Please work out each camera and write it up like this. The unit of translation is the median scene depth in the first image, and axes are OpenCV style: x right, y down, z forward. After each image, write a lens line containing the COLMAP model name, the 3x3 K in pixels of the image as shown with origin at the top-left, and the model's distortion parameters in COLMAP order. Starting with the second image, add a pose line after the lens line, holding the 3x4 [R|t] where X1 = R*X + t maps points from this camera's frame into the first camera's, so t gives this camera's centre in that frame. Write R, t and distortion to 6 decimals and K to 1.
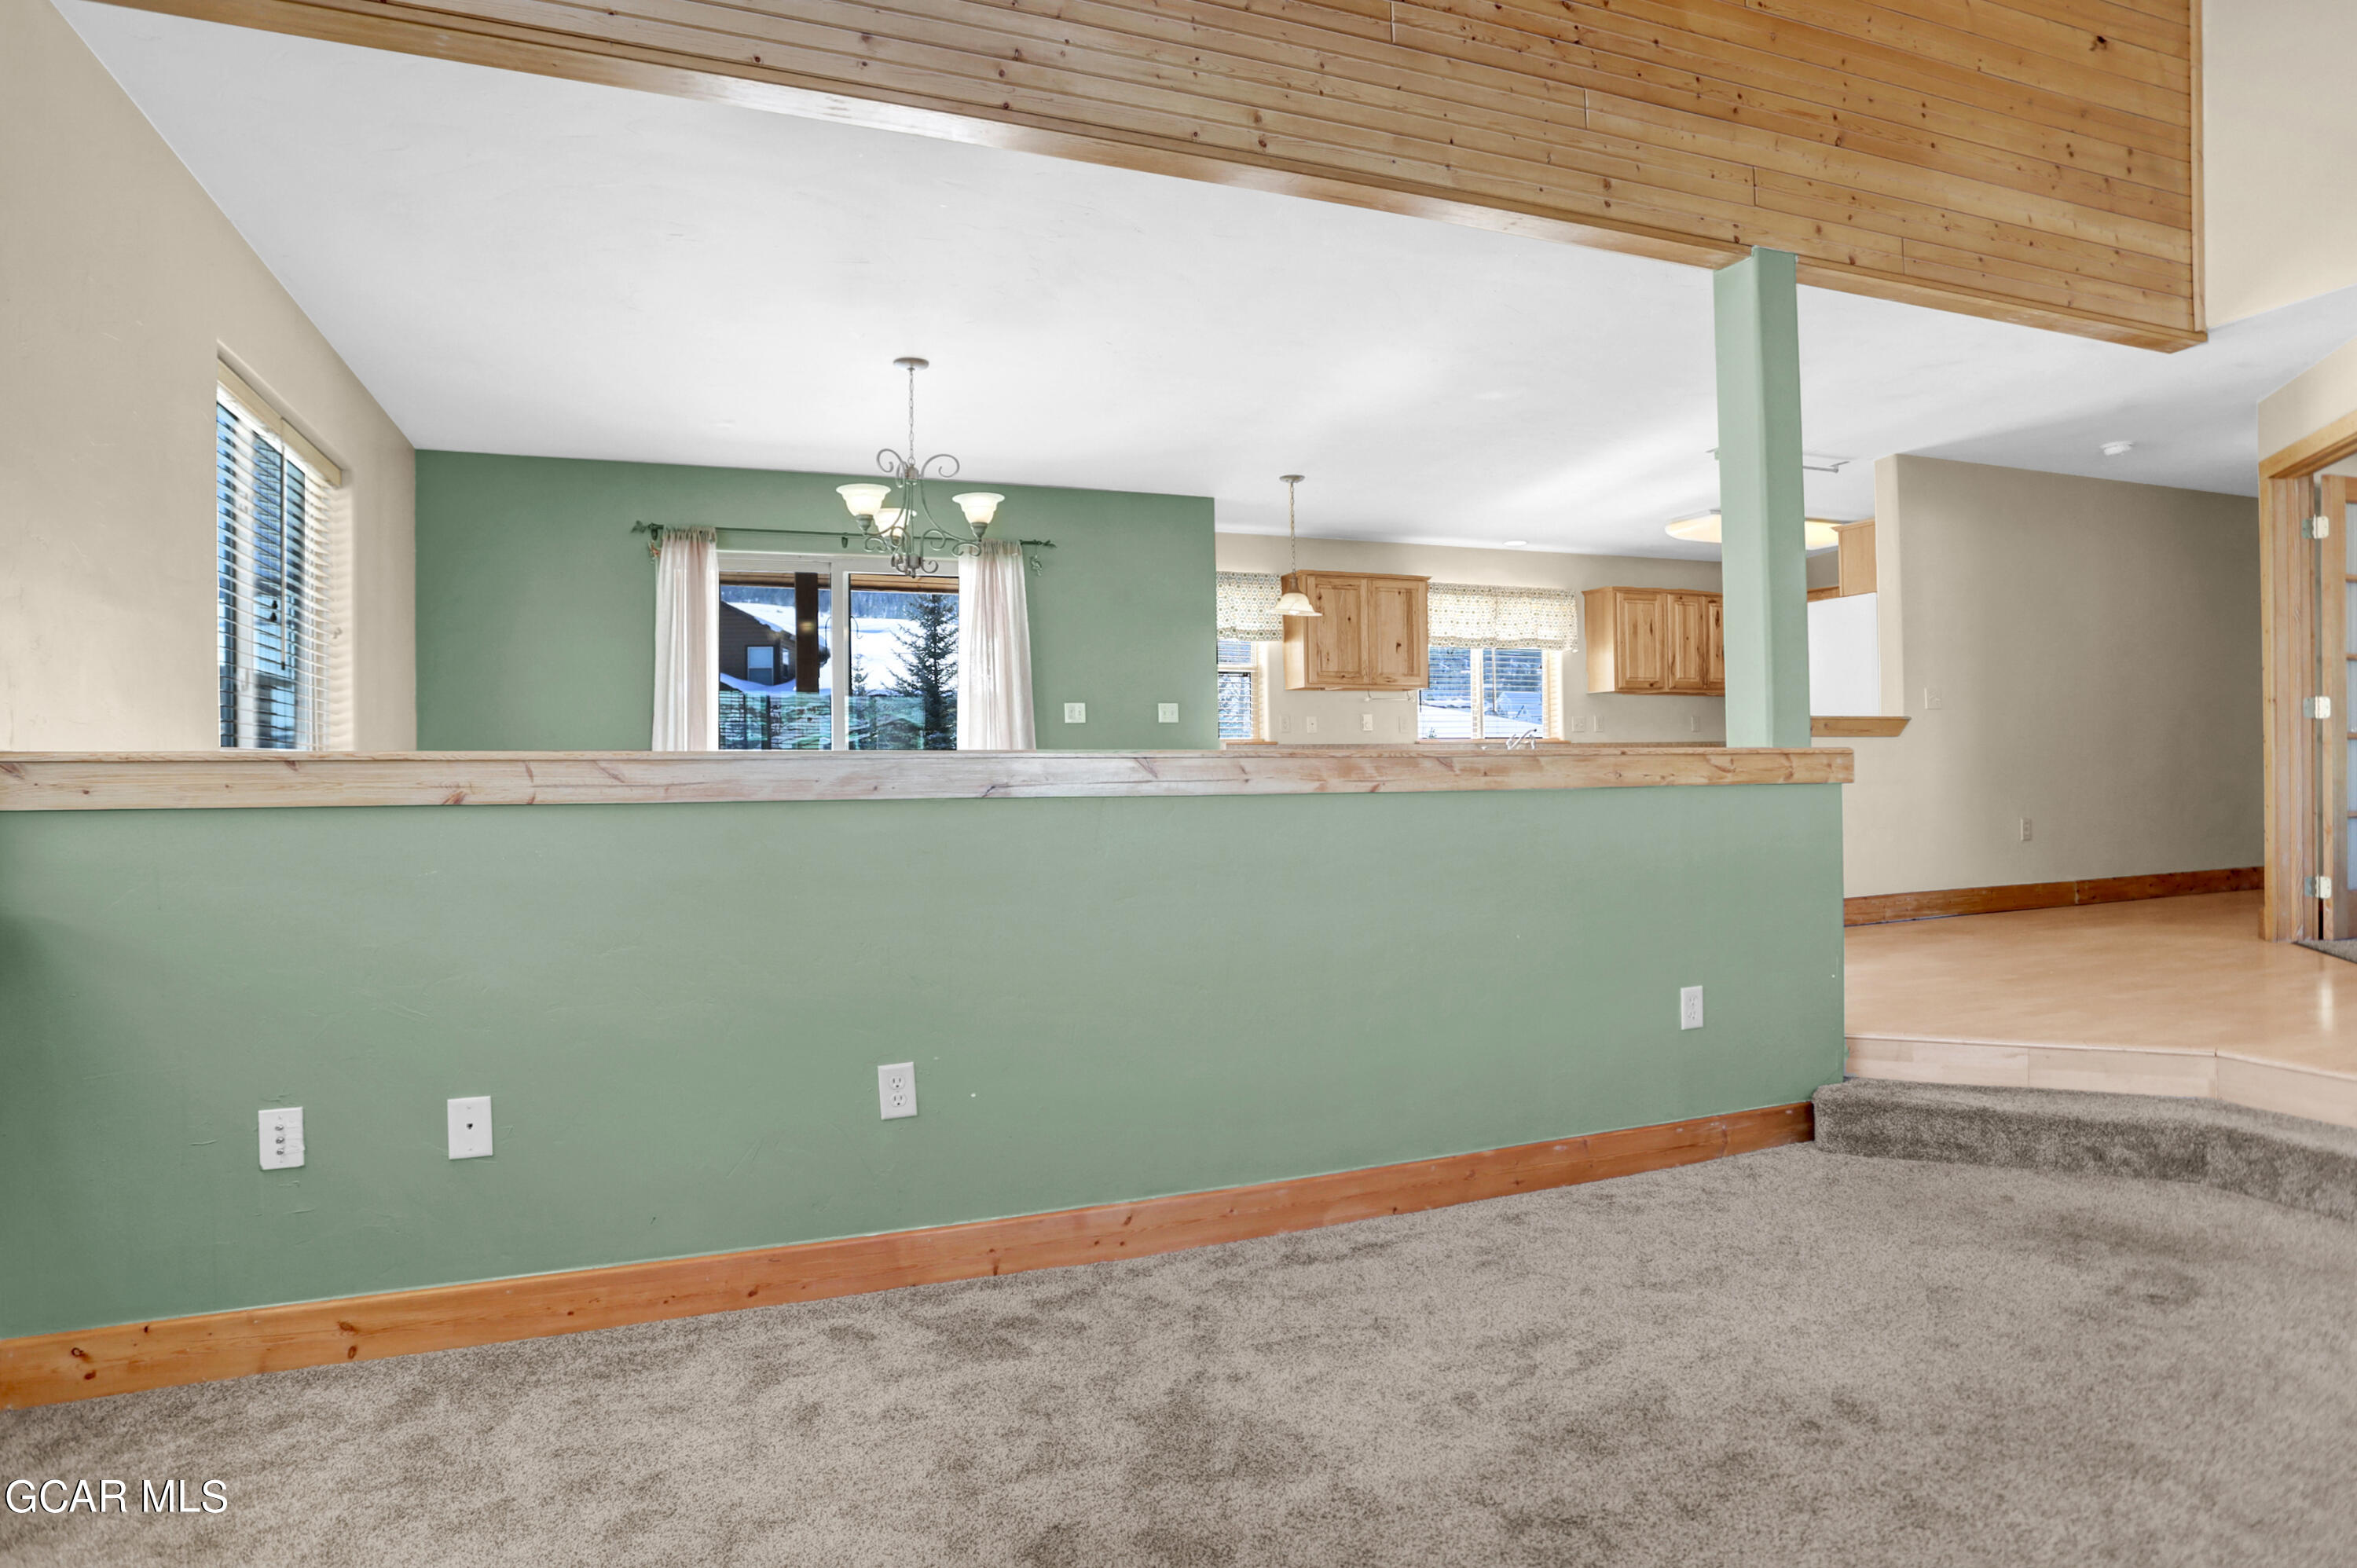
lens RADIAL K [[1208.1, 0, 1182.9], [0, 1208.1, 752.9], [0, 0, 1]] dist [-0.034673, 0.000480]
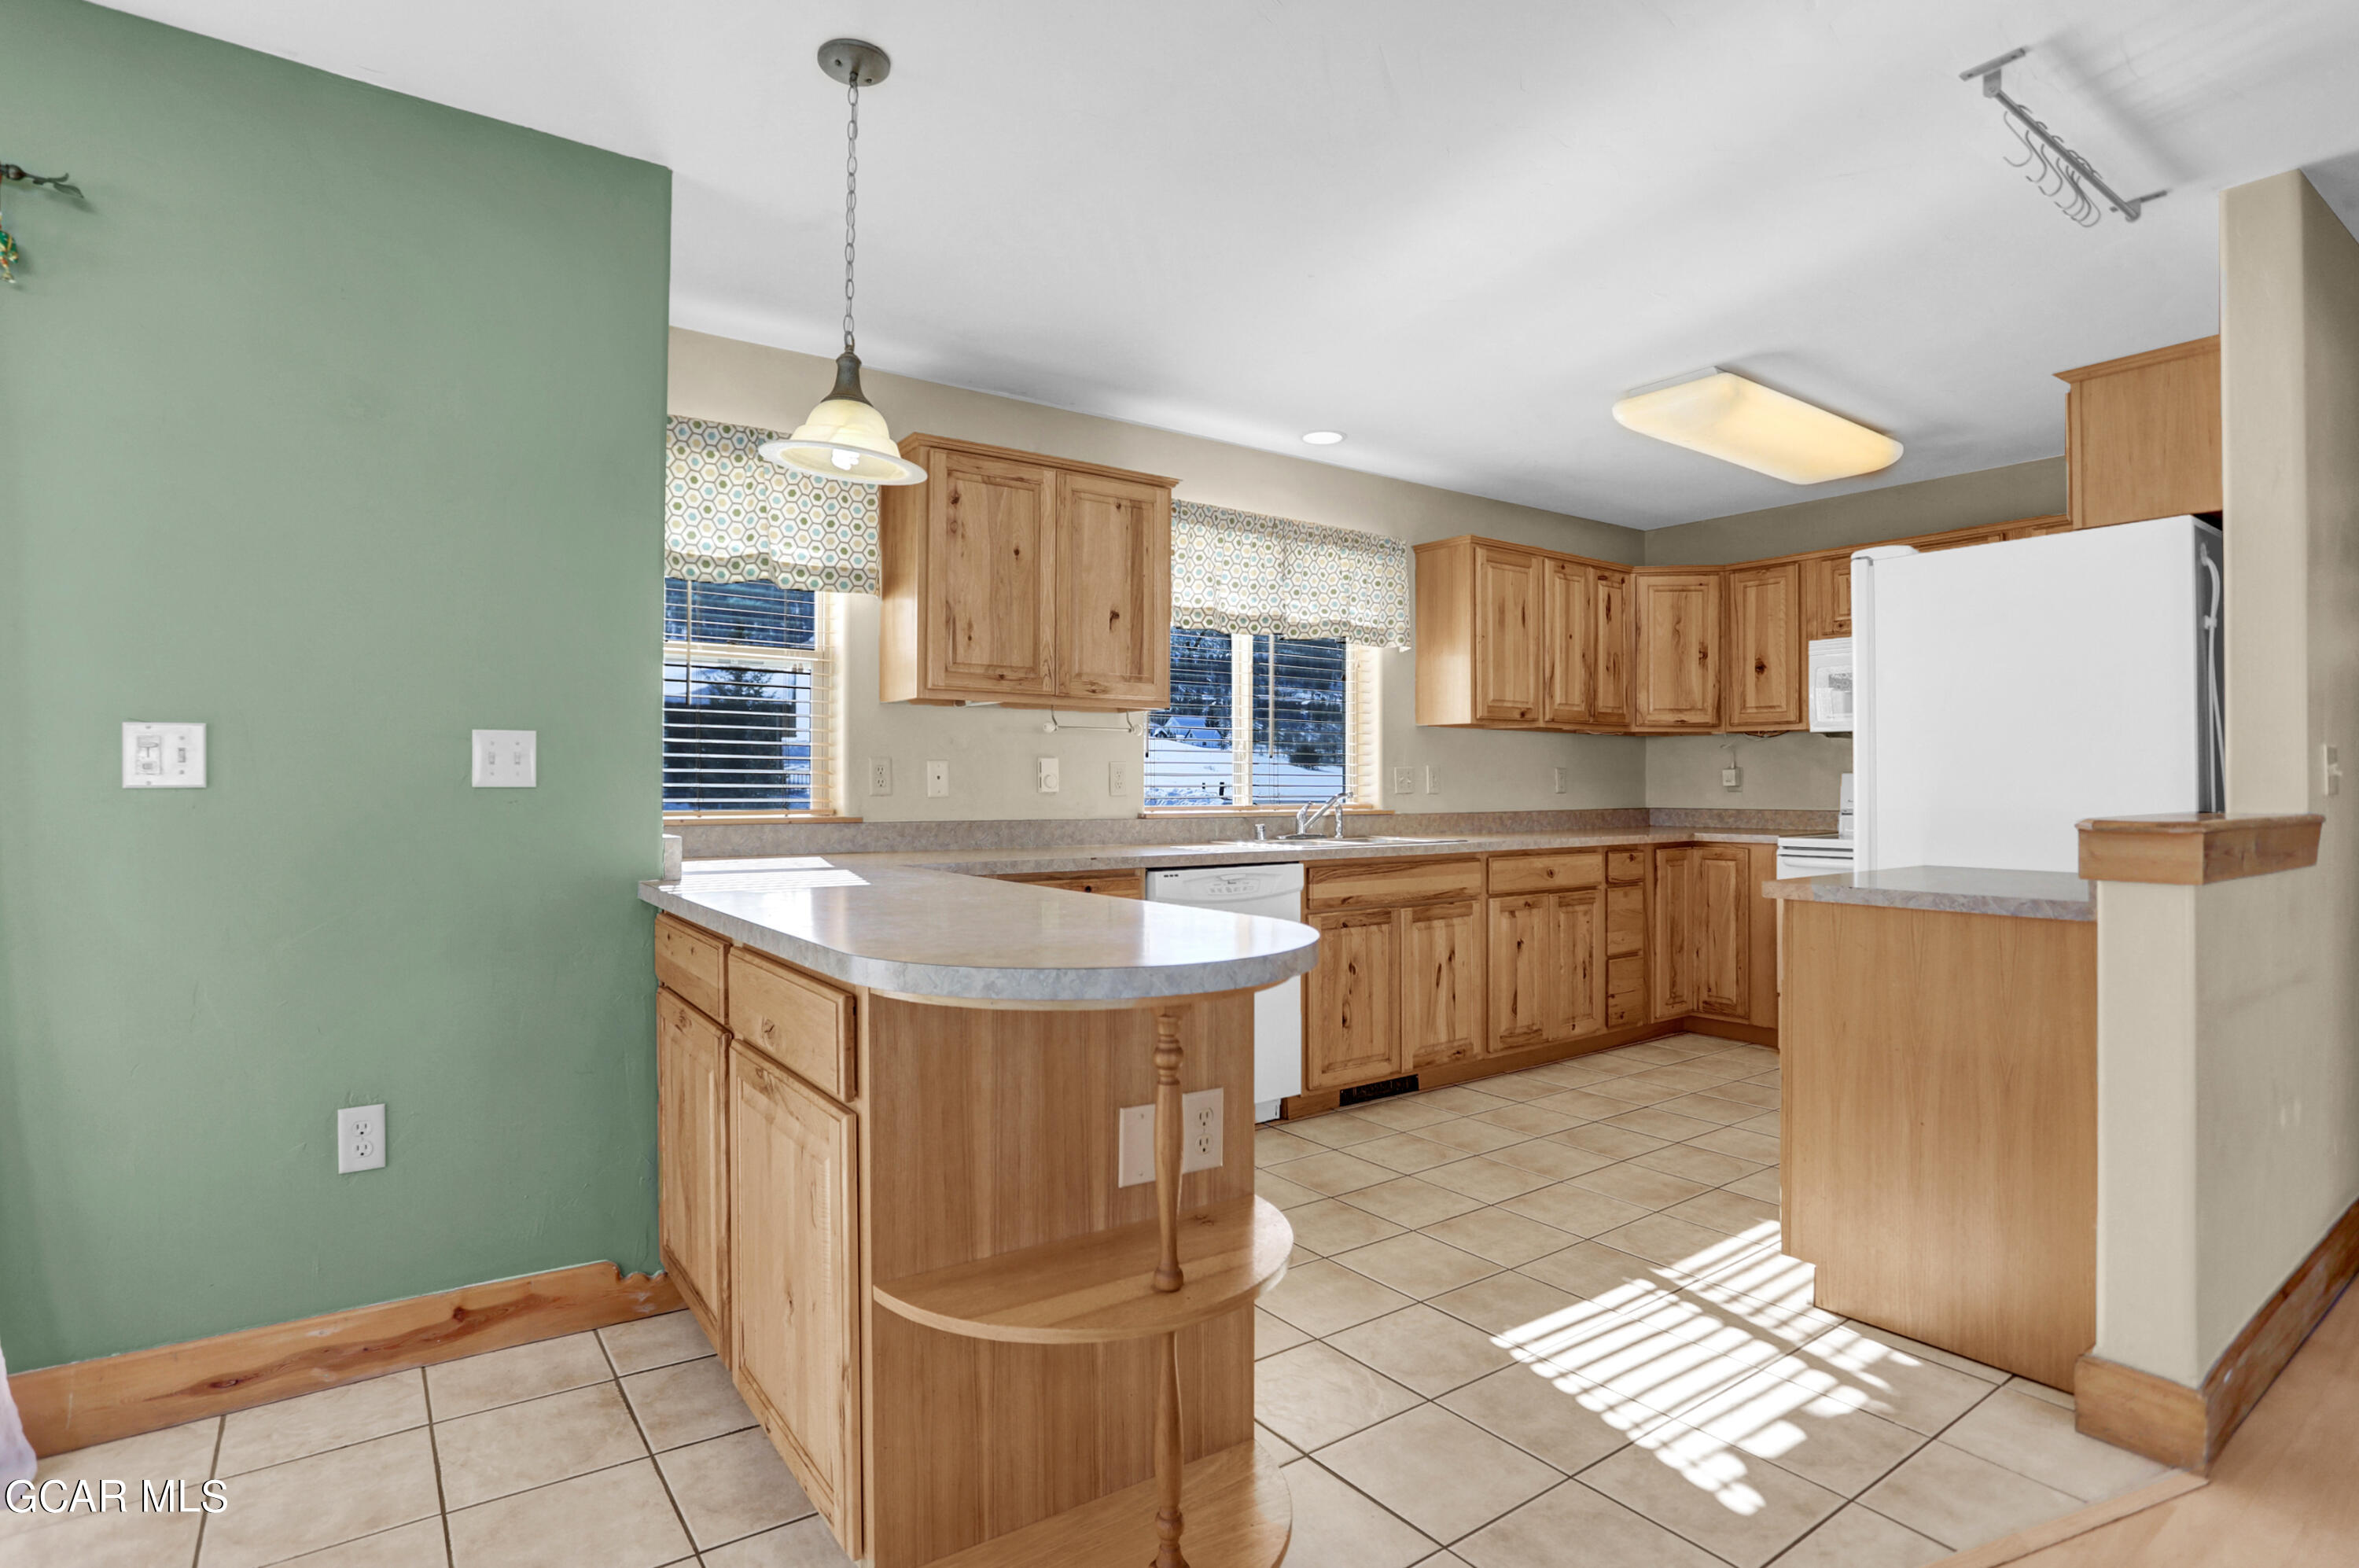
lens RADIAL K [[1187.2, 0, 1168.9], [0, 1187.2, 784.7], [0, 0, 1]] dist [-0.061152, 0.017755]
pose [[0.956055, 0.006864, 0.293107, 0.075190], [-0.009685, 0.999920, 0.008176, -0.032024], [-0.293027, -0.010656, 0.956045, 0.673775]]
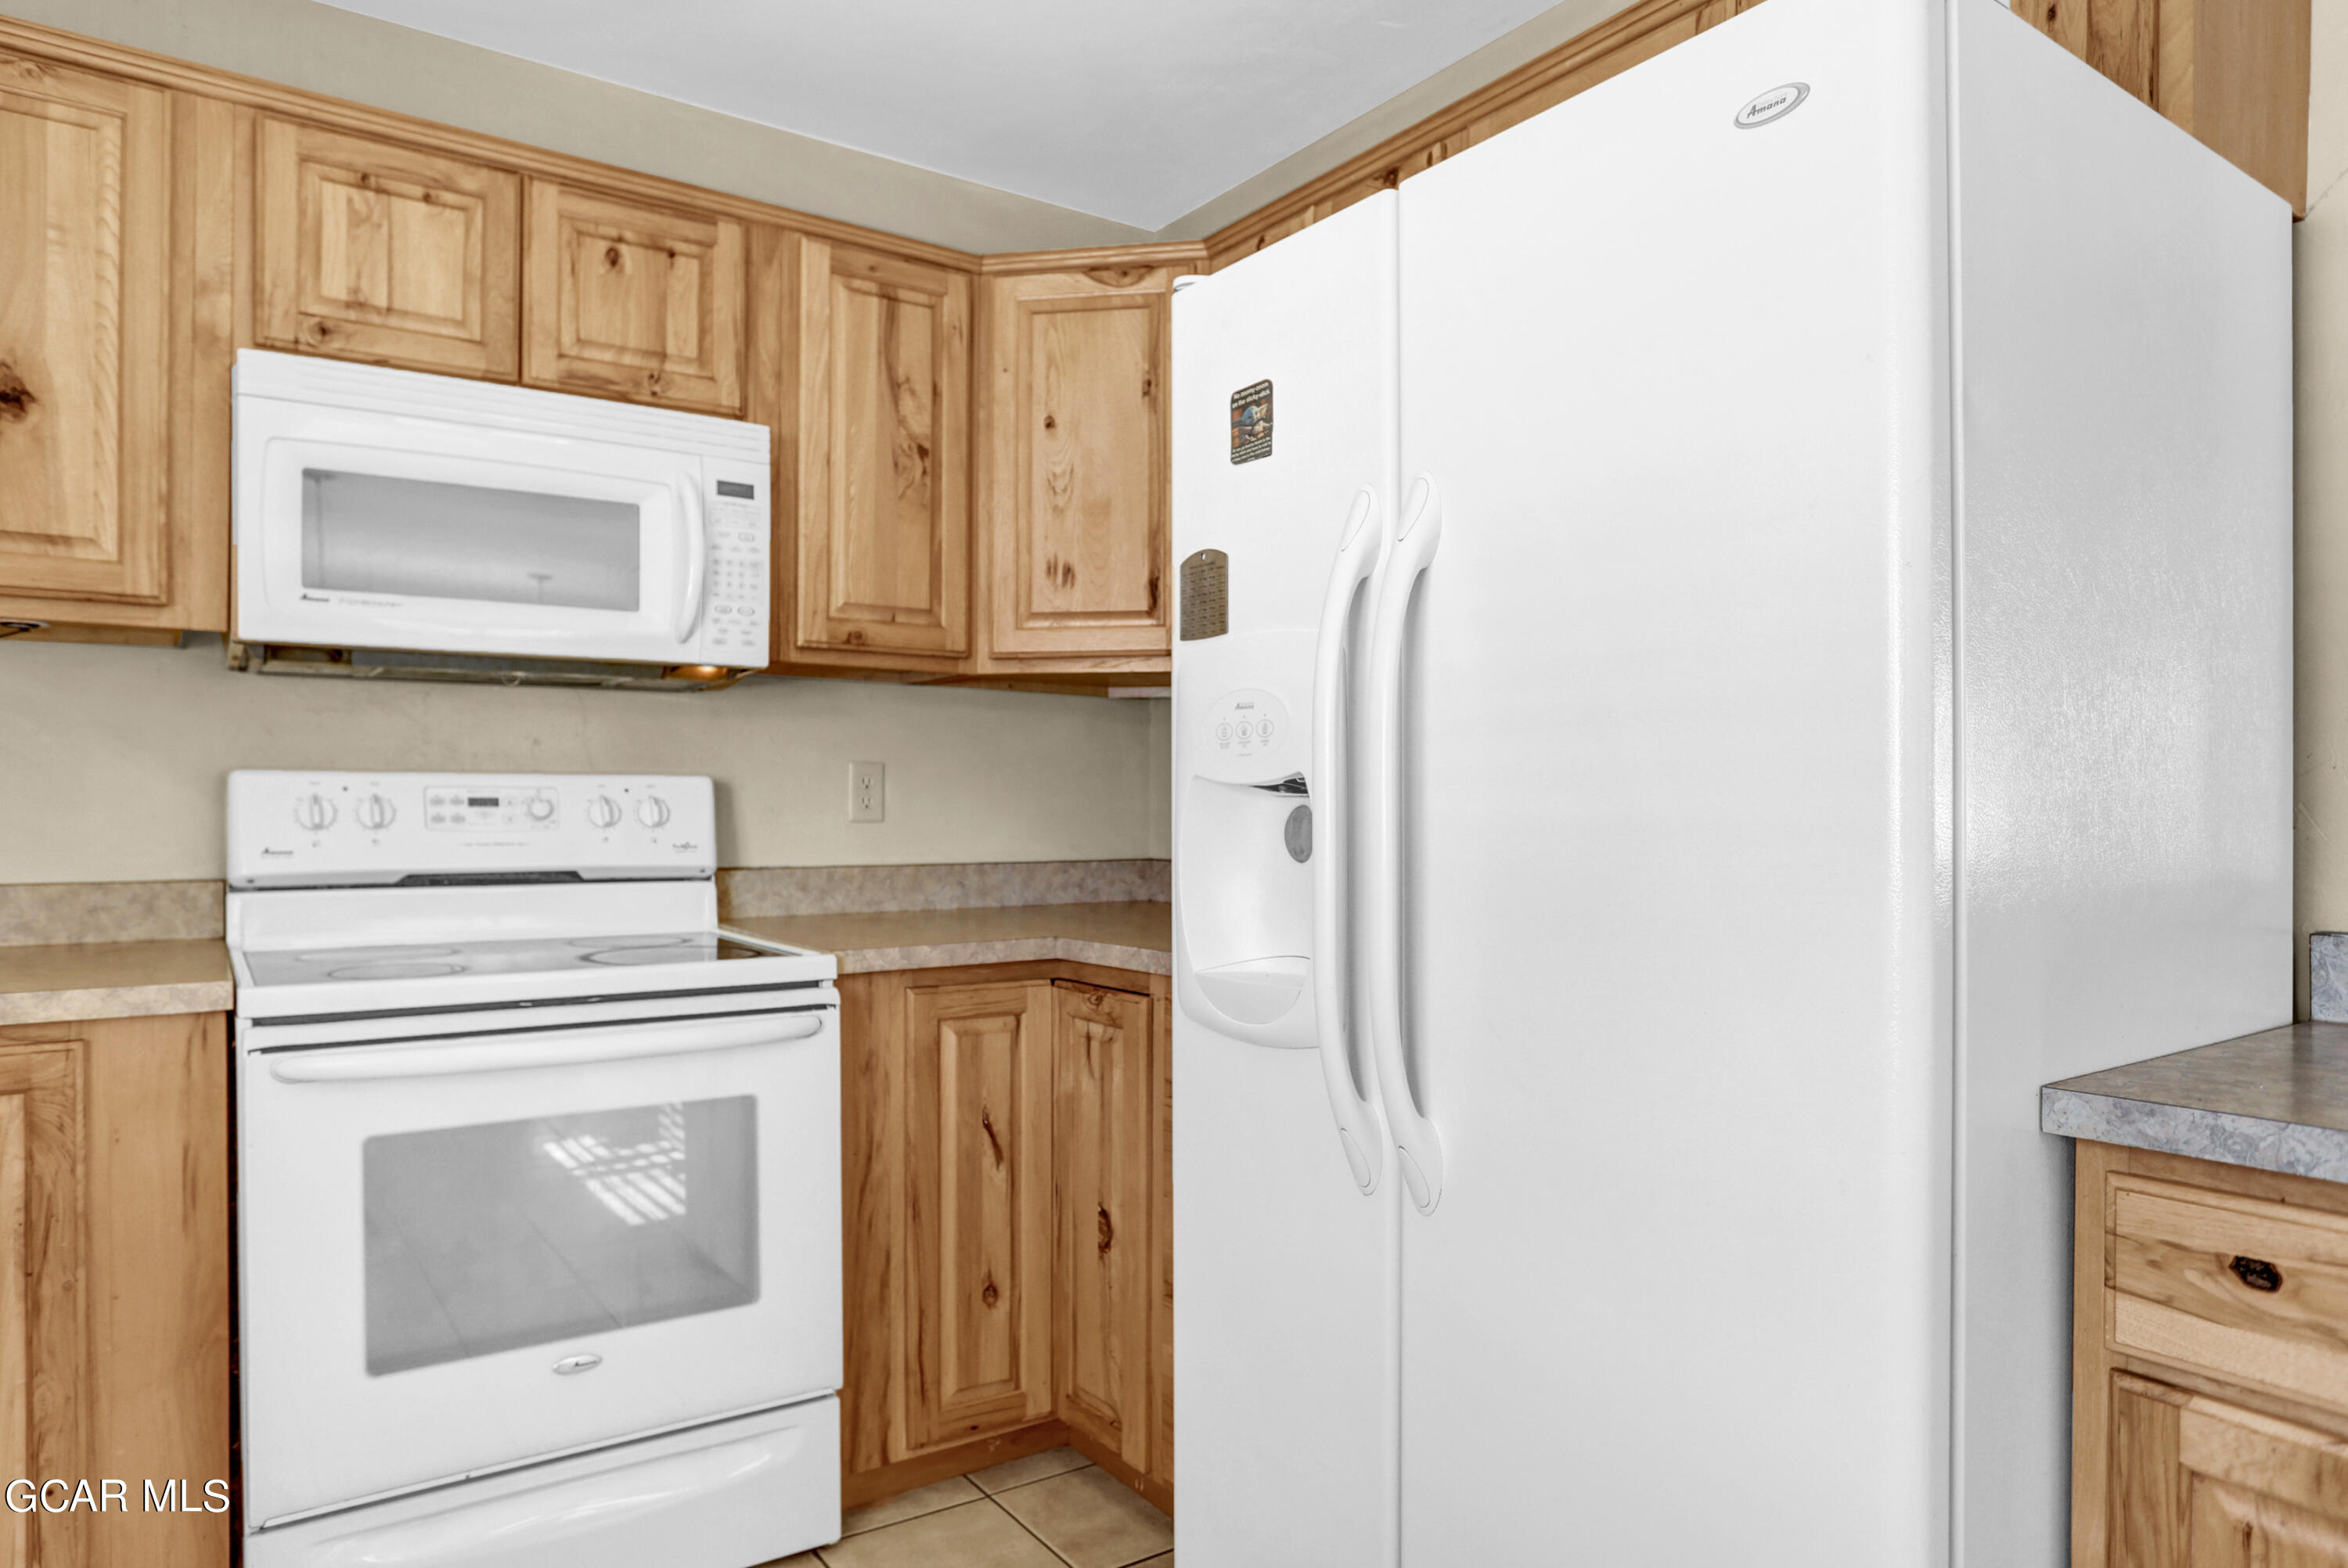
lens RADIAL K [[1443.3, 0, 1164.9], [0, 1443.3, 815.6], [0, 0, 1]] dist [-0.066043, 0.037520]
pose [[-0.277989, 0.000174, 0.960584, 0.372879], [-0.012875, 0.999909, -0.003907, -0.029002], [-0.960498, -0.013453, -0.277961, 1.186382]]
